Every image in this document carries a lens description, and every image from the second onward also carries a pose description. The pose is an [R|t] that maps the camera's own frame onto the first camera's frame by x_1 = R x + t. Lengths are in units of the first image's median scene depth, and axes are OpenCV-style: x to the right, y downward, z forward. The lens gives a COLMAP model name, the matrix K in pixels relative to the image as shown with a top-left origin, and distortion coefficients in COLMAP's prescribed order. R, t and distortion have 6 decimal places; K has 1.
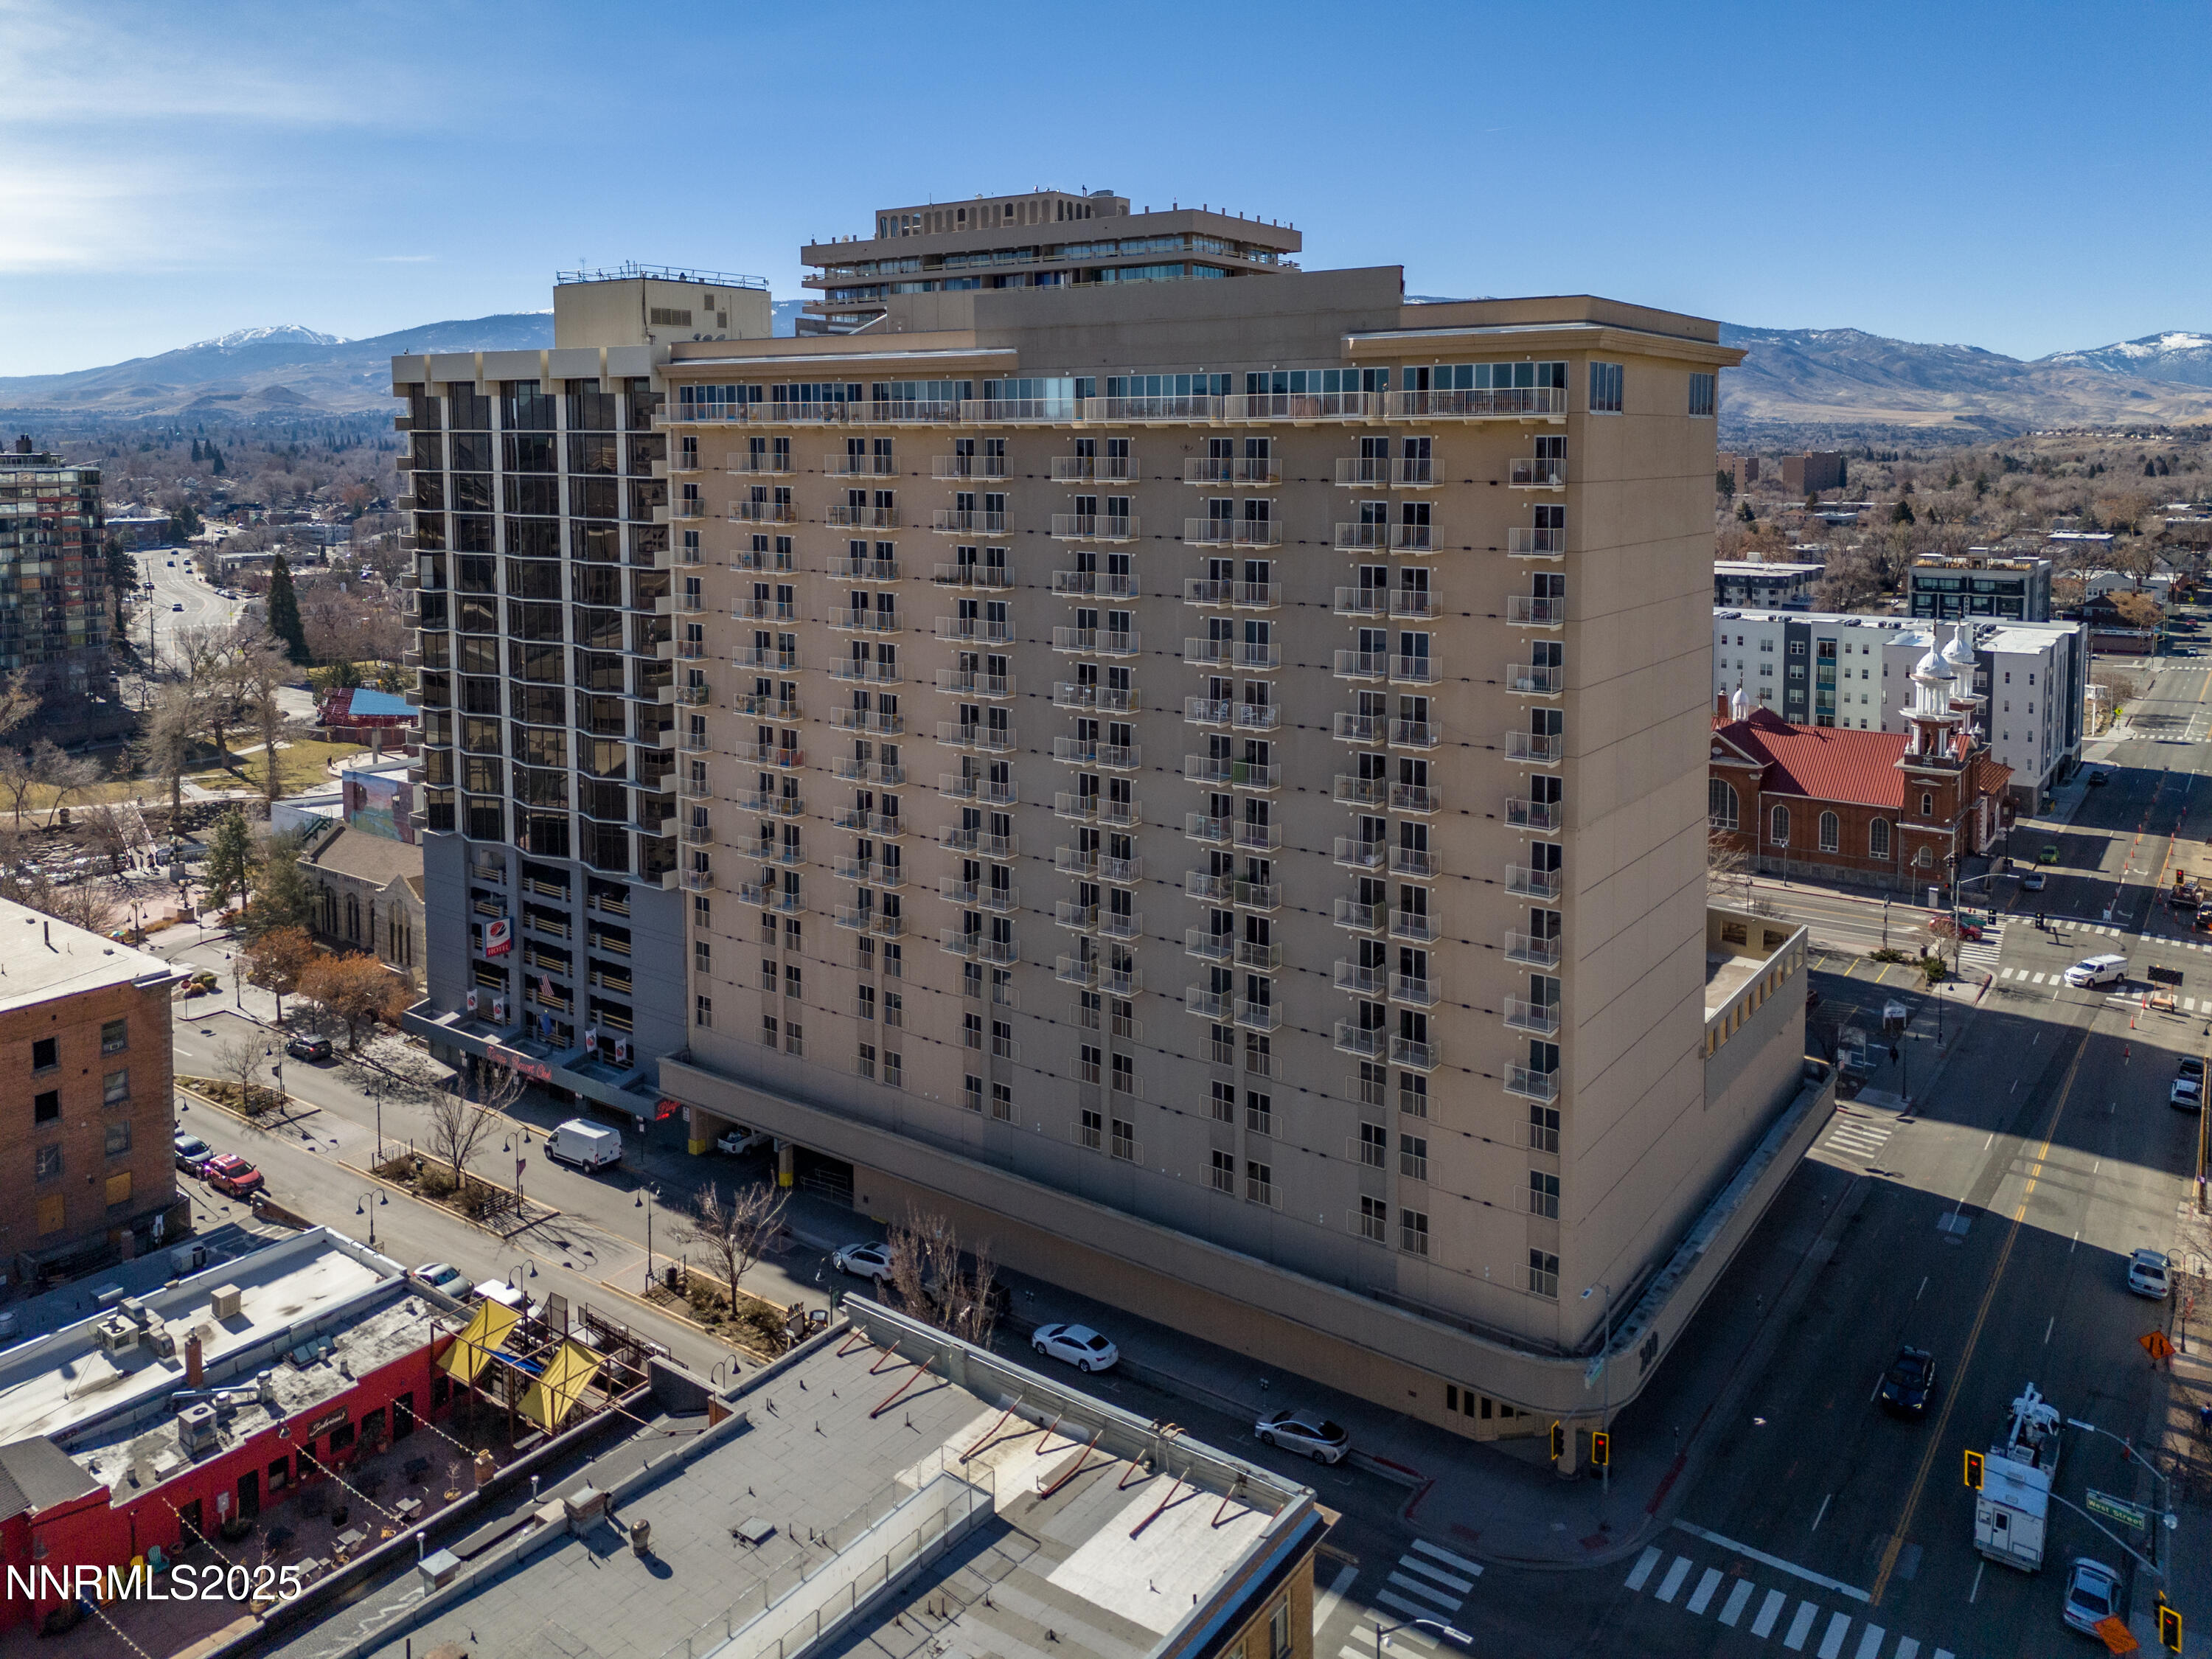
lens RADIAL K [[1636.1, 0, 1096.5], [0, 1636.1, 570.3], [0, 0, 1]] dist [0.028971, -0.004417]
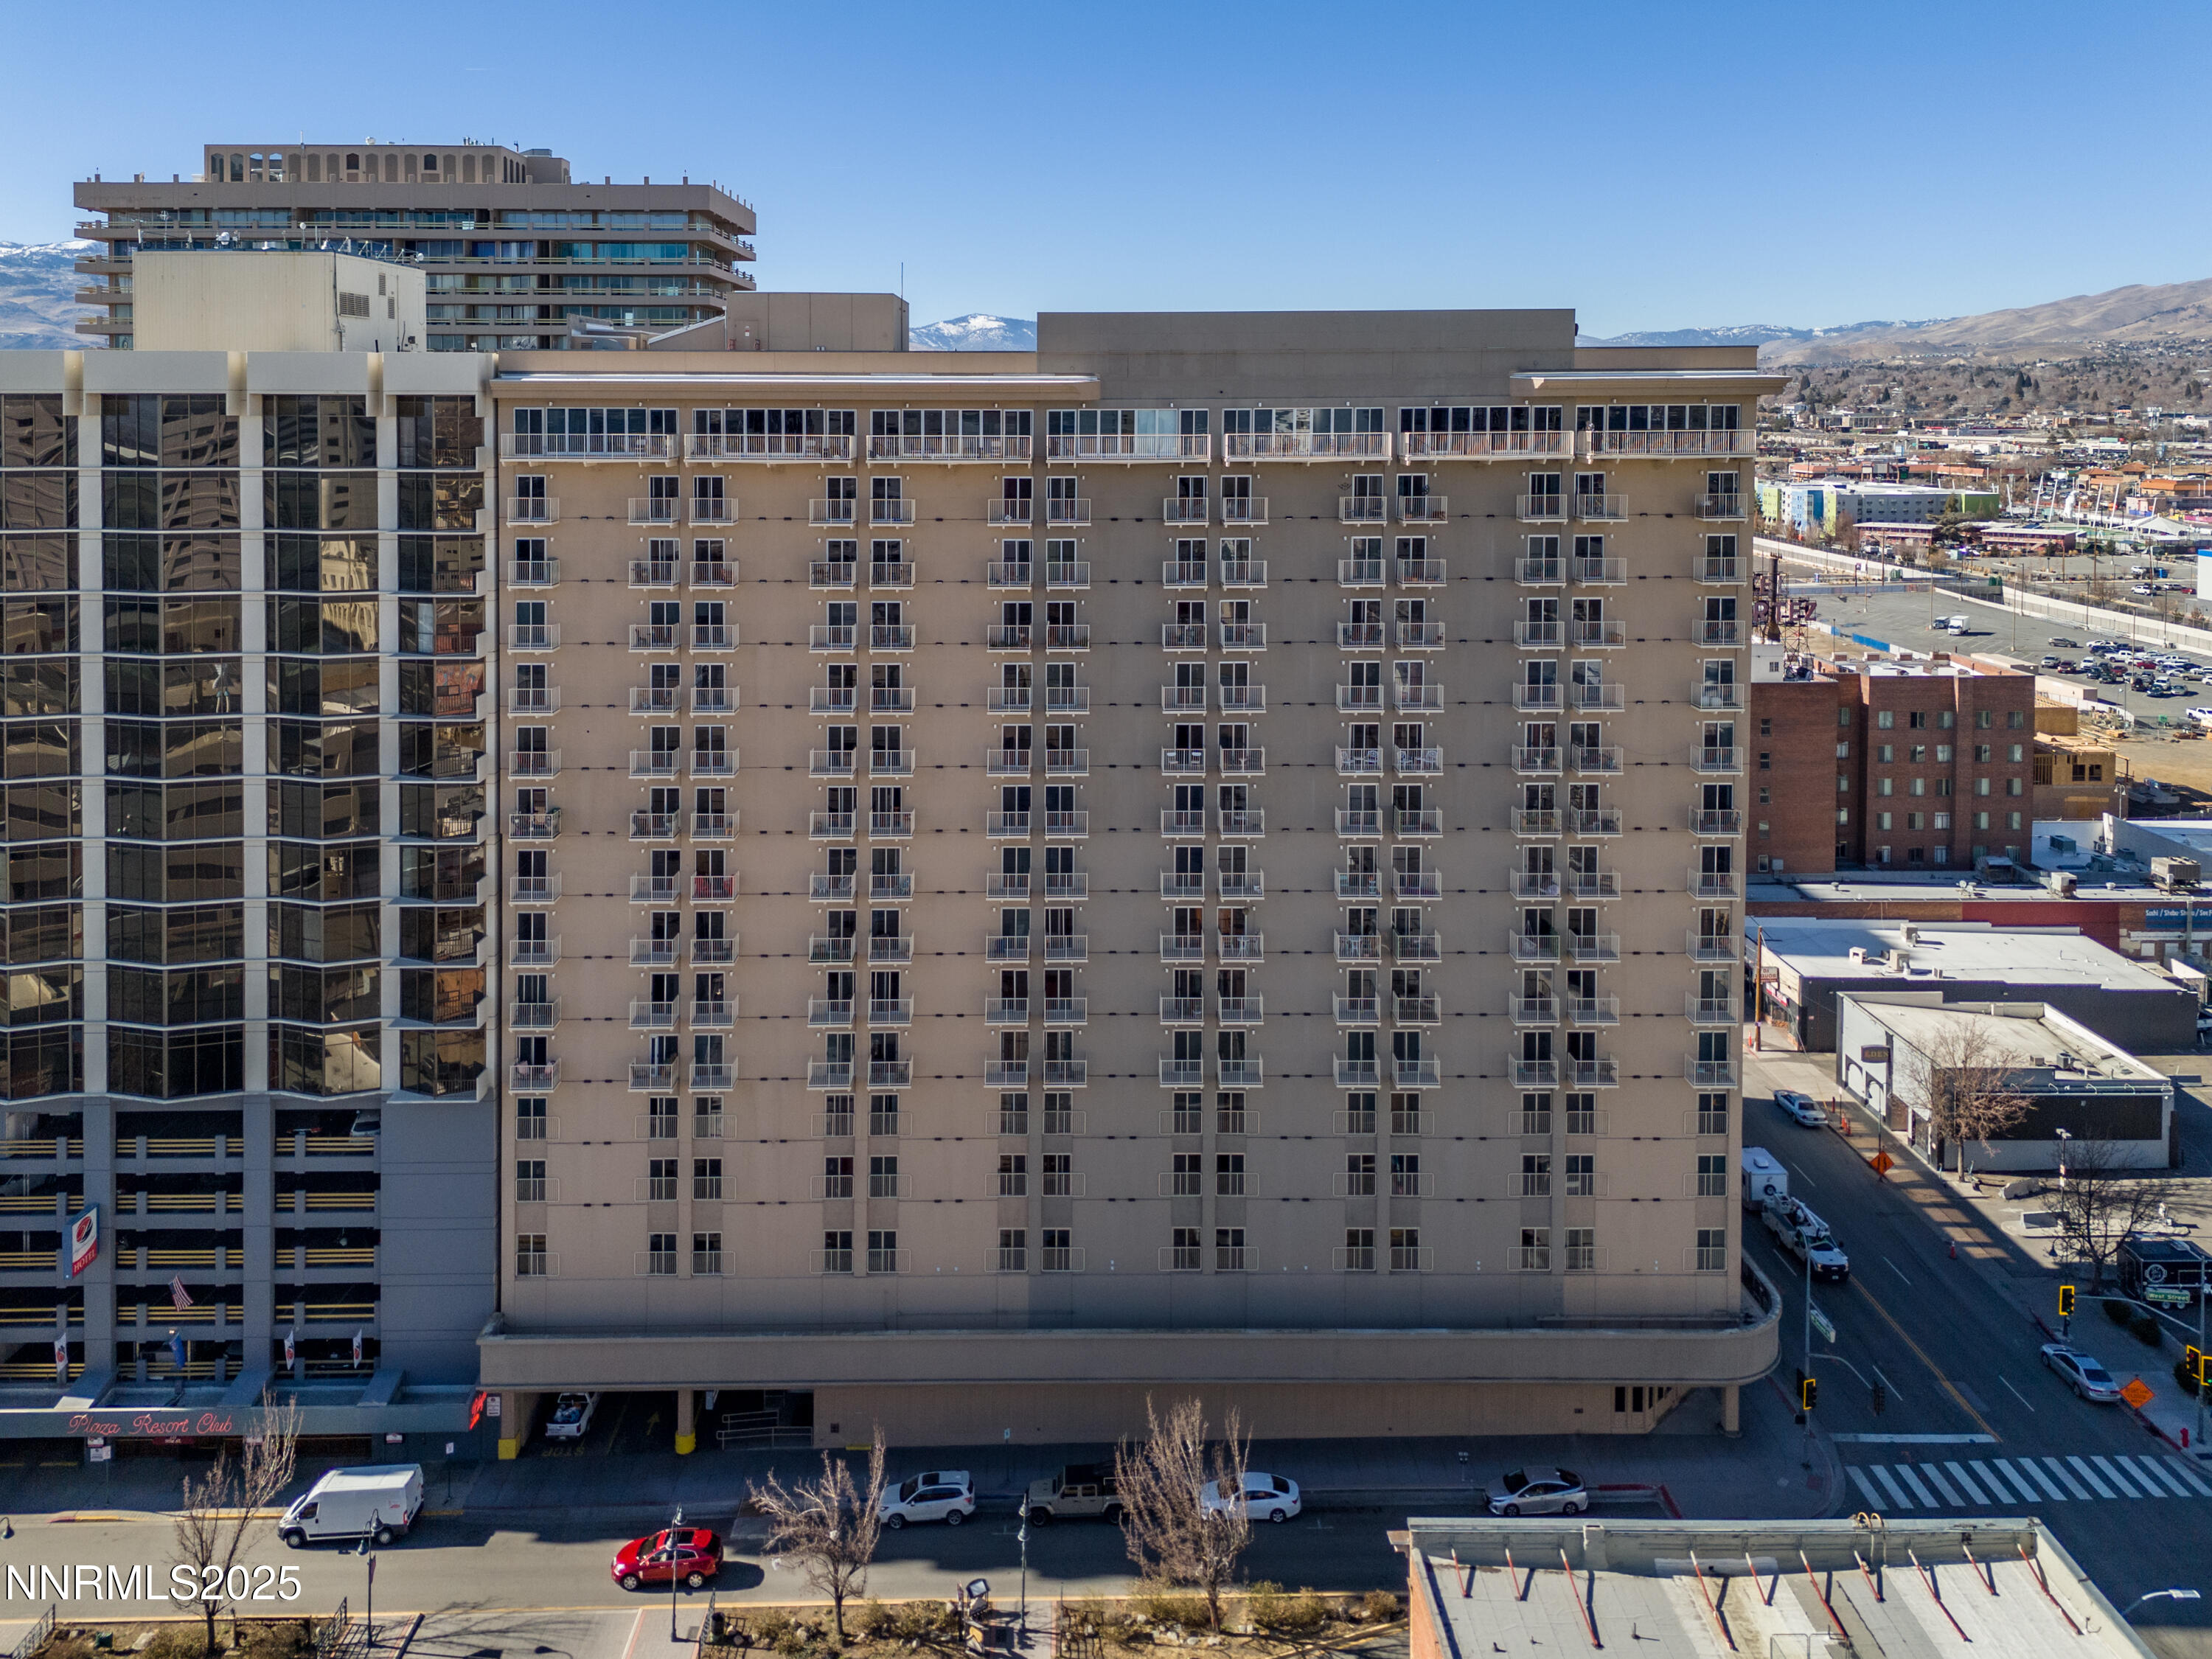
lens RADIAL K [[1662.7, 0, 1100.8], [0, 1662.7, 465.7], [0, 0, 1]] dist [0.026282, -0.012192]
pose [[0.803328, -0.025731, 0.594980, -0.514651], [0.049965, 0.998456, -0.024282, -0.057681], [-0.593437, 0.049234, 0.803373, 0.251504]]
